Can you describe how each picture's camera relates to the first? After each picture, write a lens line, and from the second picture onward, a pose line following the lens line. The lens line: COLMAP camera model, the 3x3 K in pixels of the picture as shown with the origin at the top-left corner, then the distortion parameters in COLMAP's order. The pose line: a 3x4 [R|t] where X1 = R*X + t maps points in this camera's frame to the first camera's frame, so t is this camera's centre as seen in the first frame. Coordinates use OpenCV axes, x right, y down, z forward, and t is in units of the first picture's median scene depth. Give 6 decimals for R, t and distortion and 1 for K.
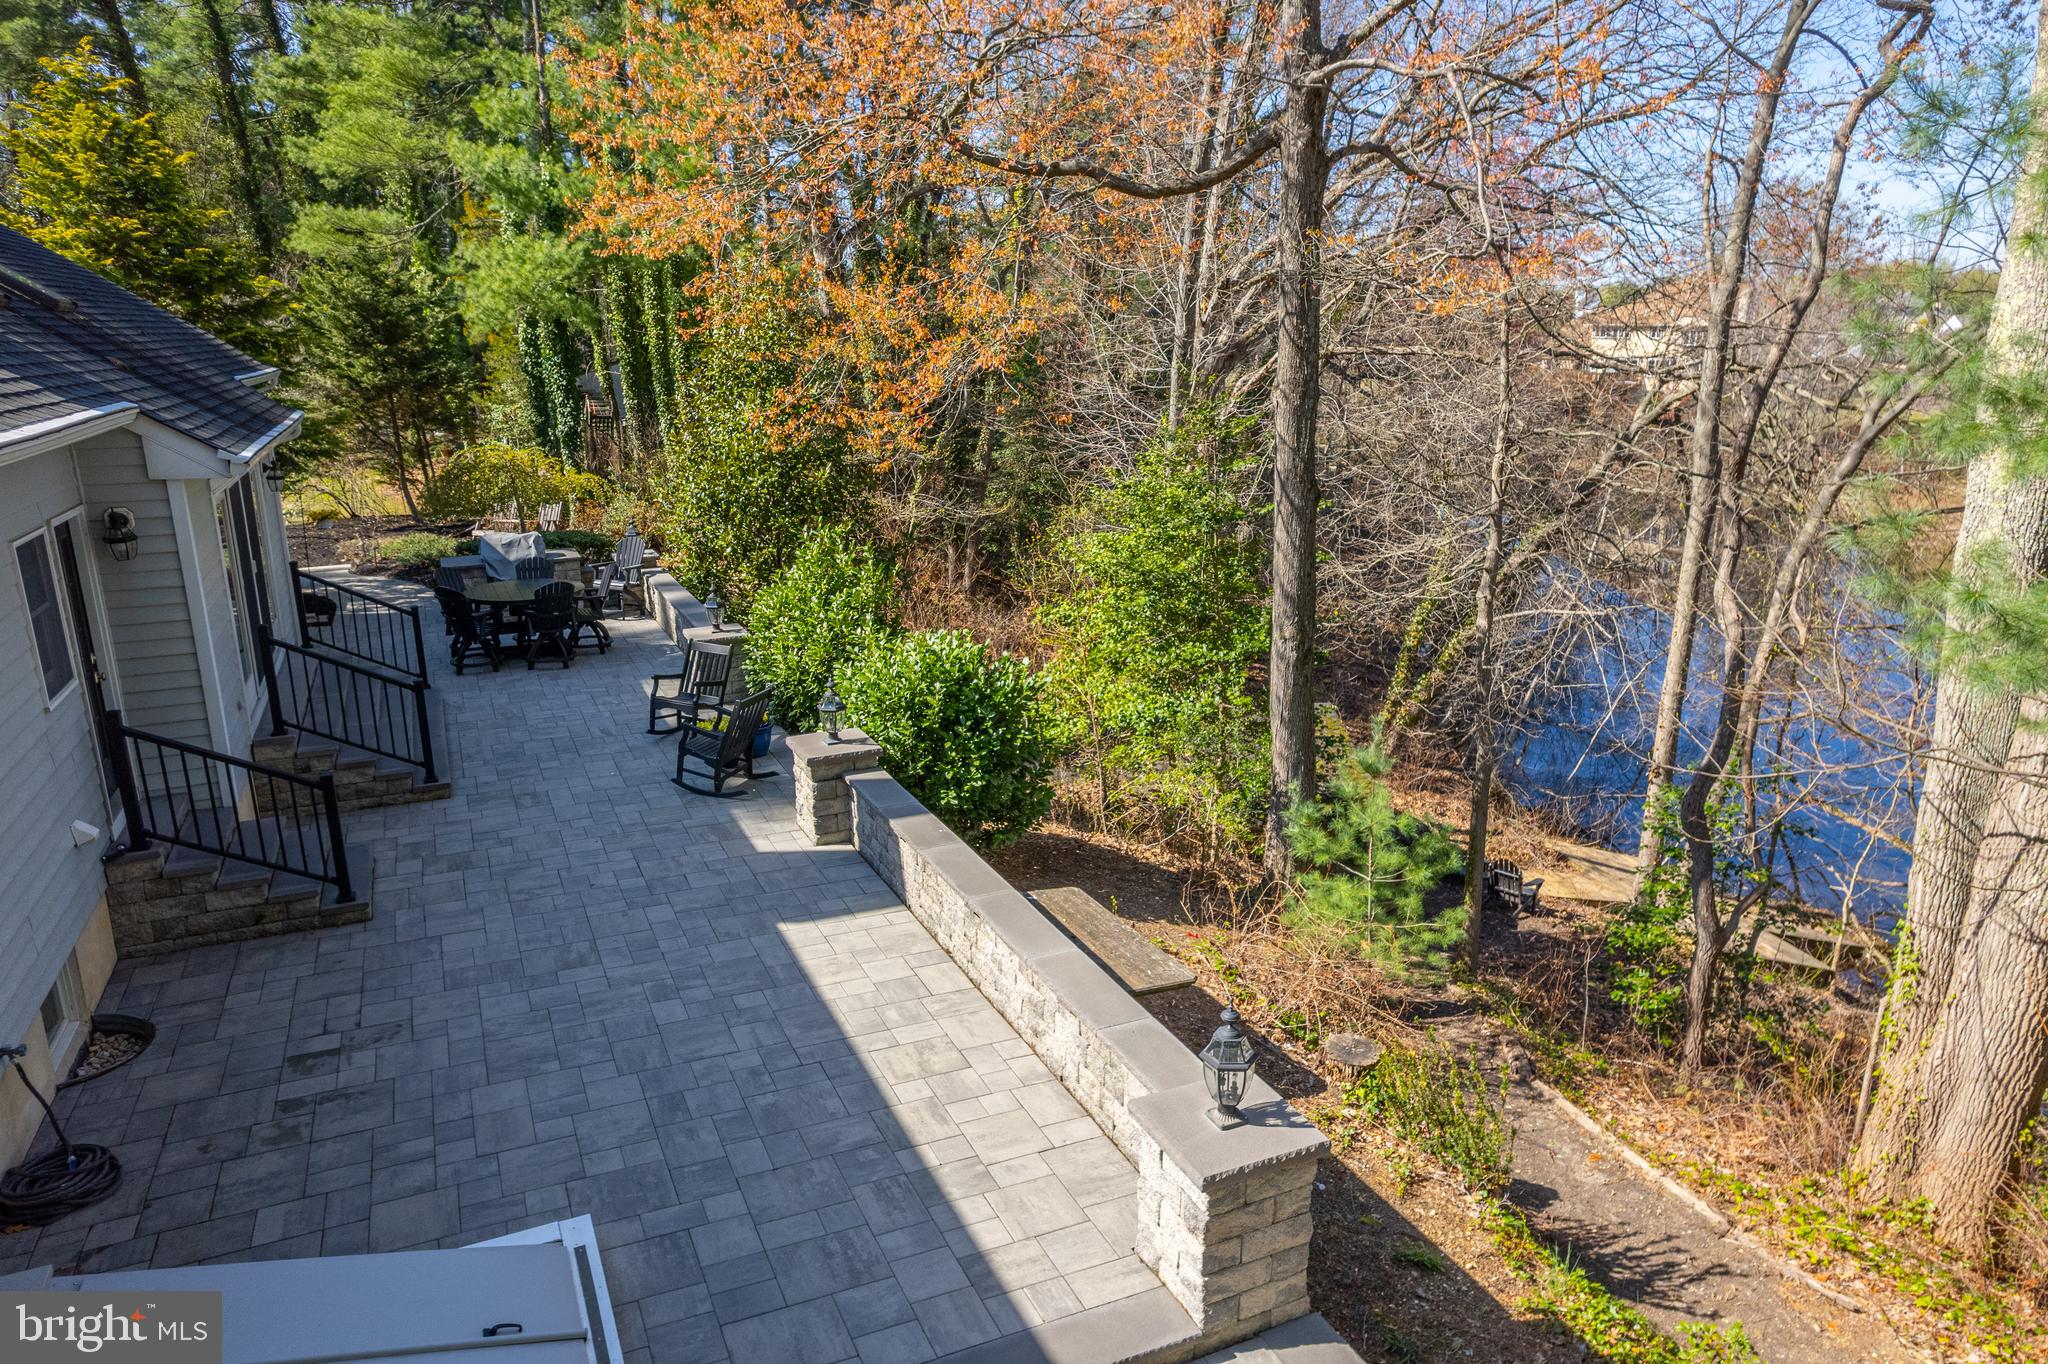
lens RADIAL K [[1319.1, 0, 1019.8], [0, 1319.1, 710.3], [0, 0, 1]] dist [-0.078969, 0.091895]
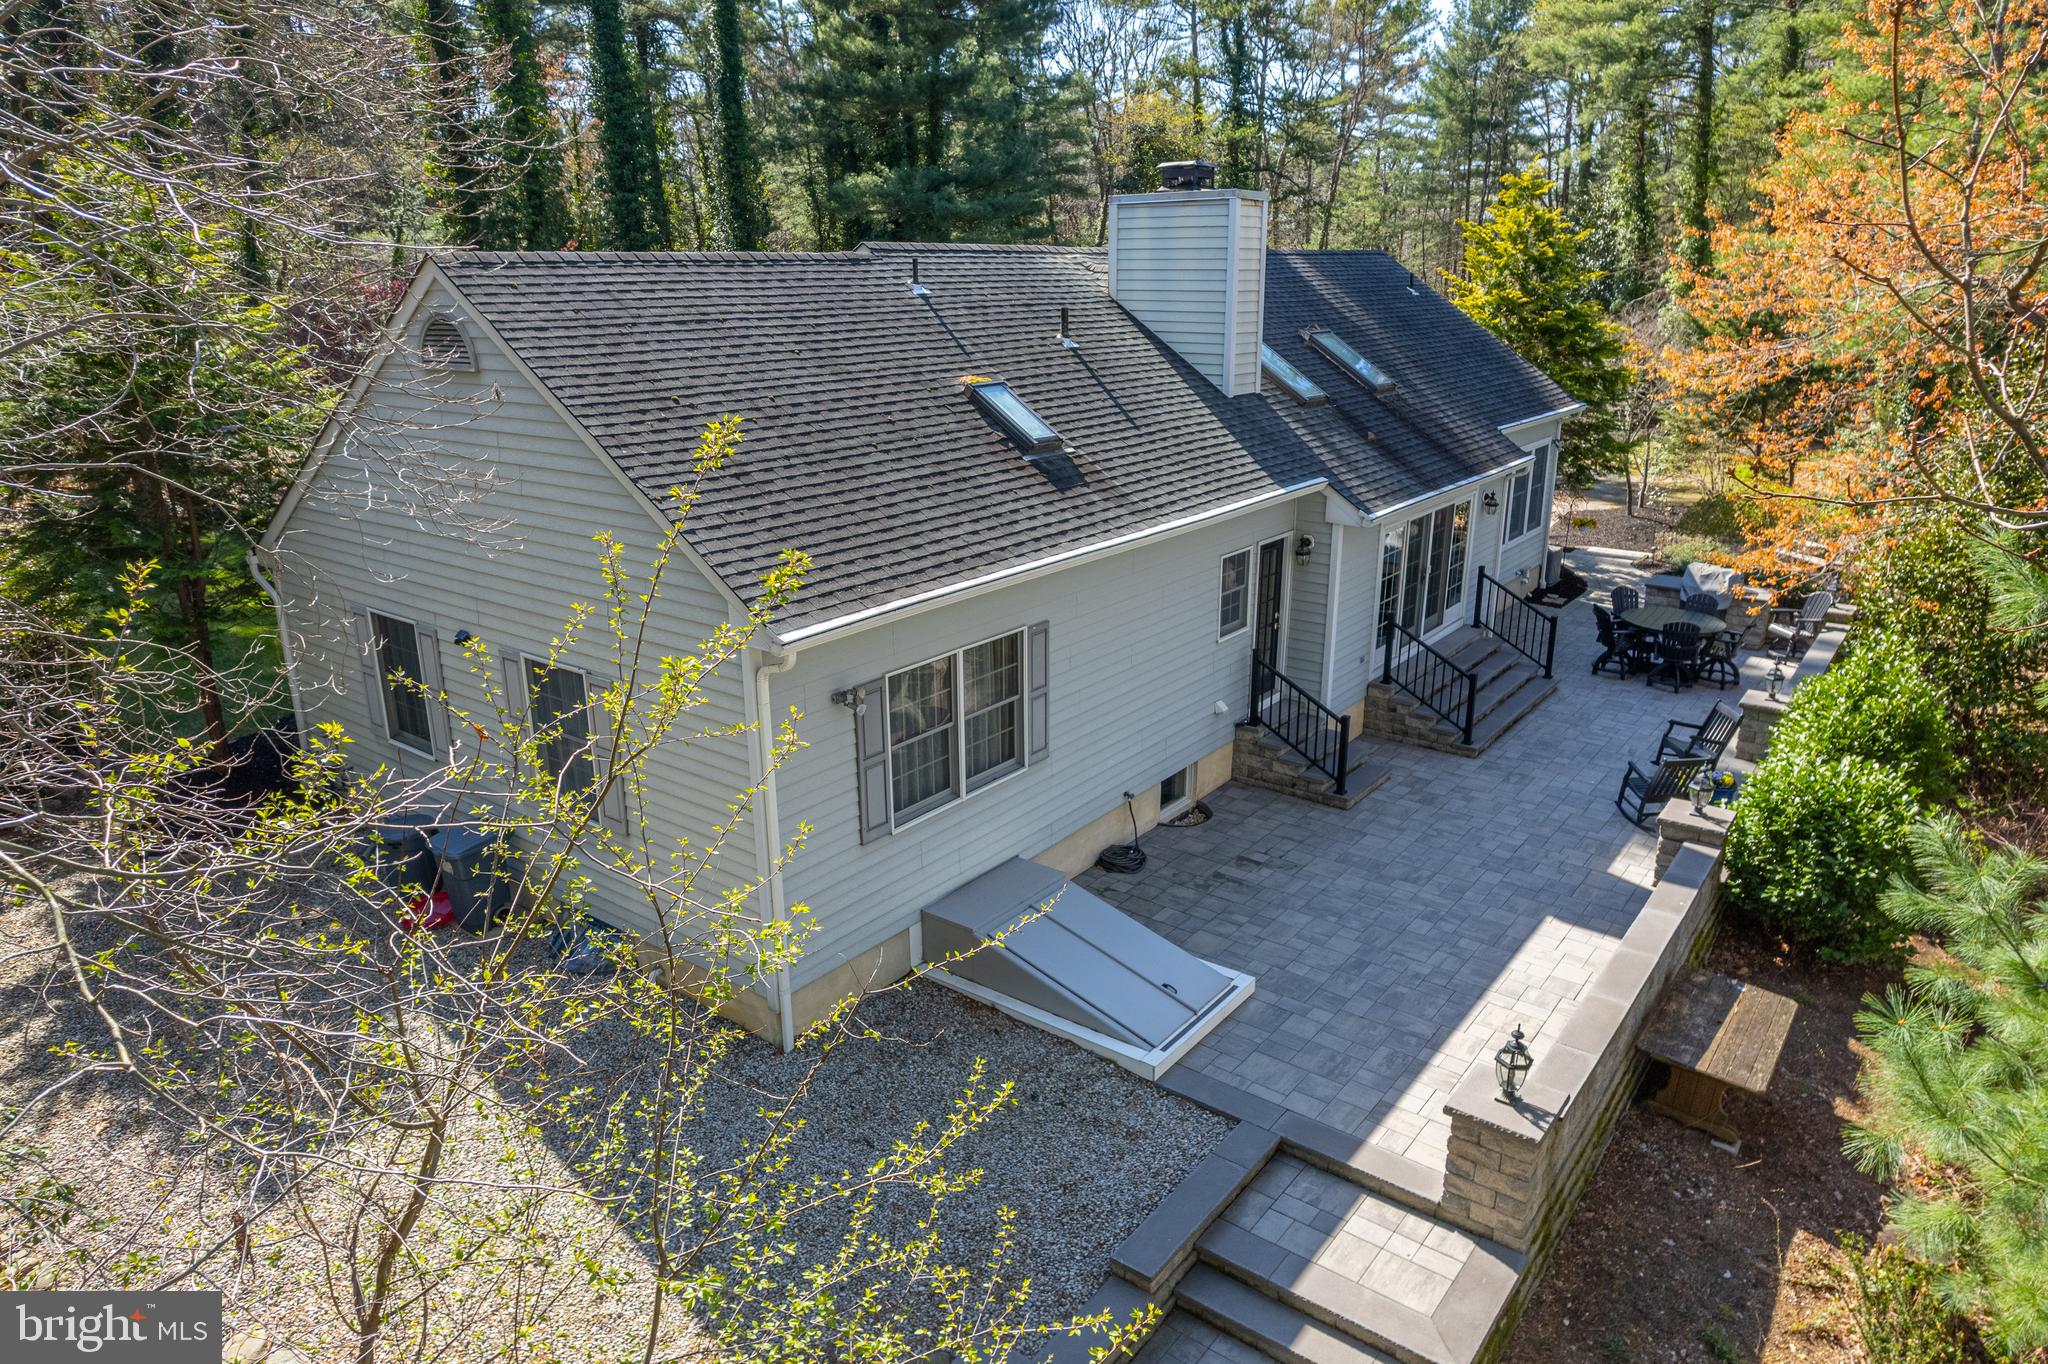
lens RADIAL K [[1319.1, 0, 1019.8], [0, 1319.1, 710.3], [0, 0, 1]] dist [-0.078969, 0.091895]
pose [[0.470257, 0.290029, -0.833511, 0.681054], [-0.245210, 0.950208, 0.192291, -0.183358], [0.847779, 0.113960, 0.517961, -0.223572]]
